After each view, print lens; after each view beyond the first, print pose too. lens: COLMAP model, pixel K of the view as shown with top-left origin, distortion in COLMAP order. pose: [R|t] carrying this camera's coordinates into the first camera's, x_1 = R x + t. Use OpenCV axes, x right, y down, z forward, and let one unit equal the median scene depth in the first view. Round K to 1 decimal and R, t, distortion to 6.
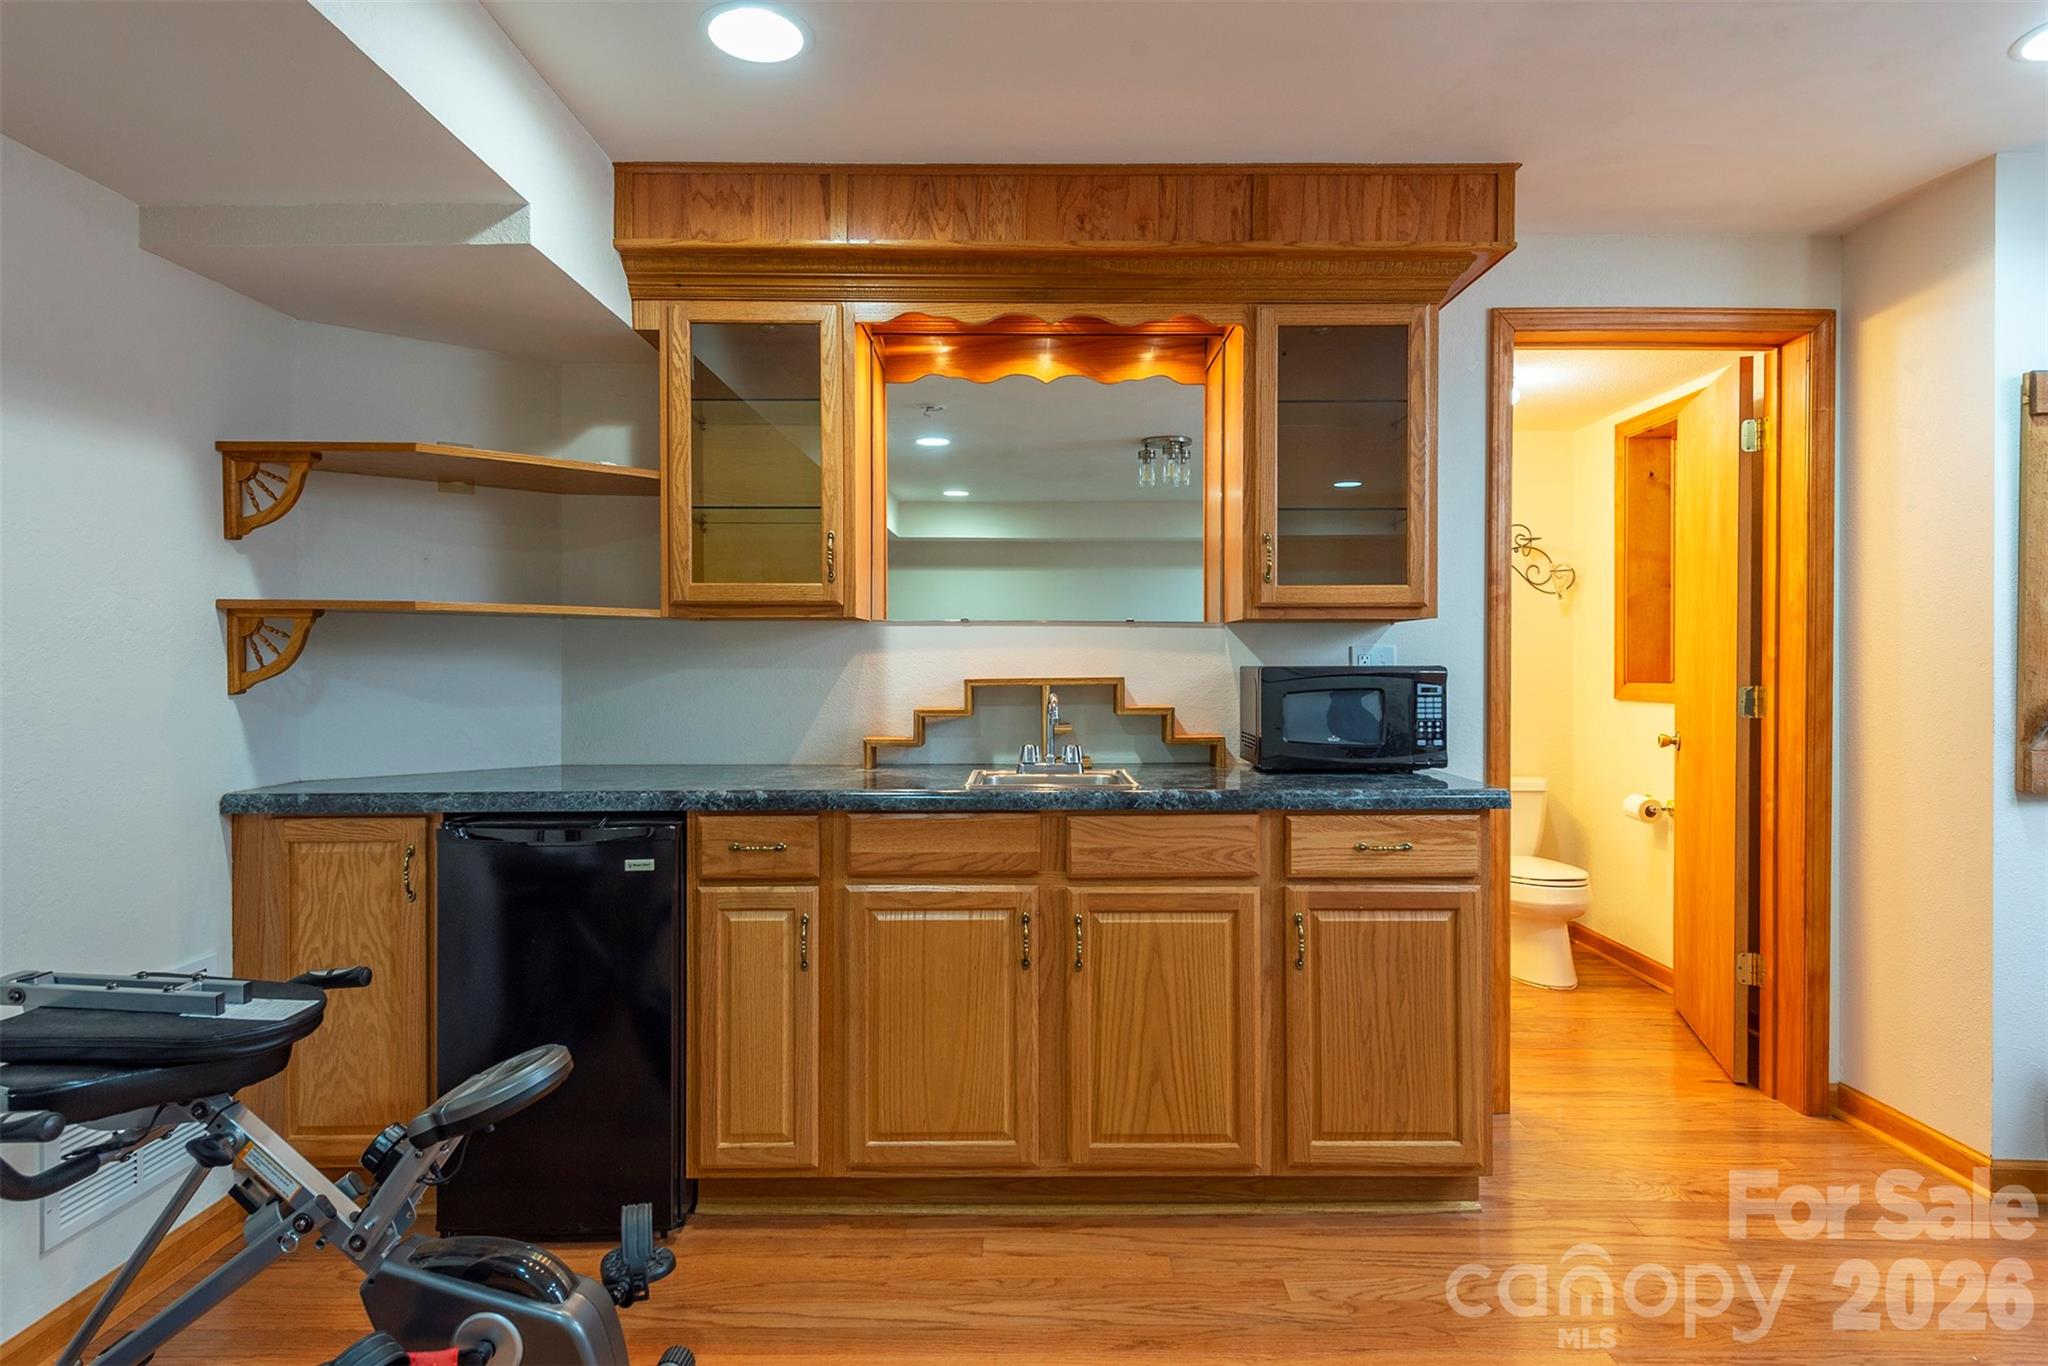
lens RADIAL K [[1154.8, 0, 1022.3], [0, 1154.8, 668.2], [0, 0, 1]] dist [0.020684, -0.001898]
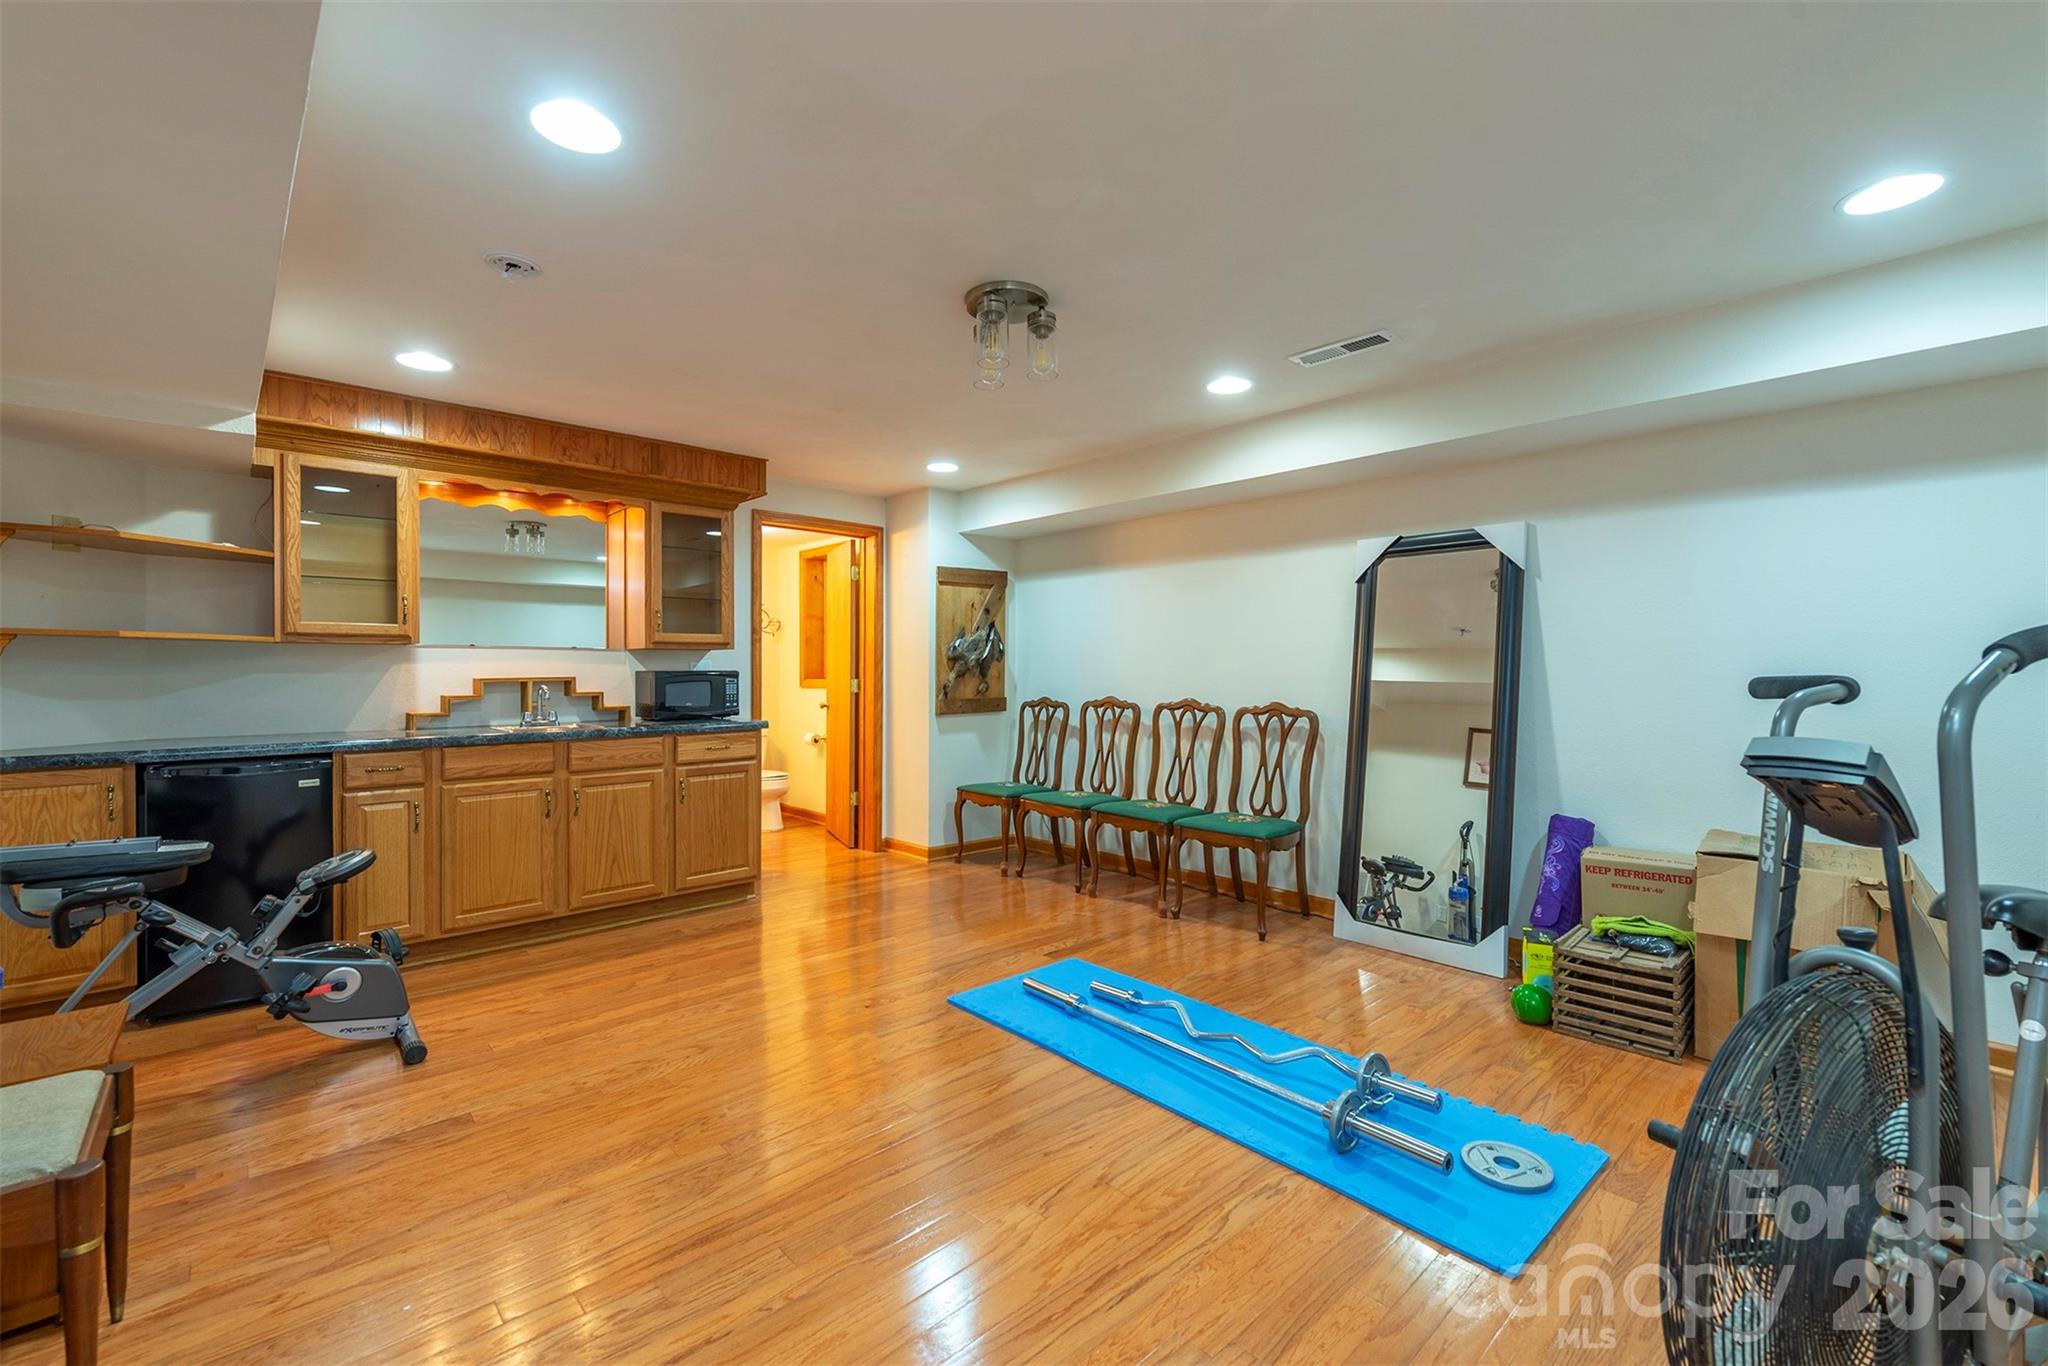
lens RADIAL K [[833.3, 0, 1026.3], [0, 833.3, 670.5], [0, 0, 1]] dist [0.009128, -0.005252]
pose [[0.731992, -0.002079, 0.681310, -0.340538], [0.004161, 0.999990, -0.001418, 0.002863], [-0.681301, 0.003873, 0.731993, -0.592326]]
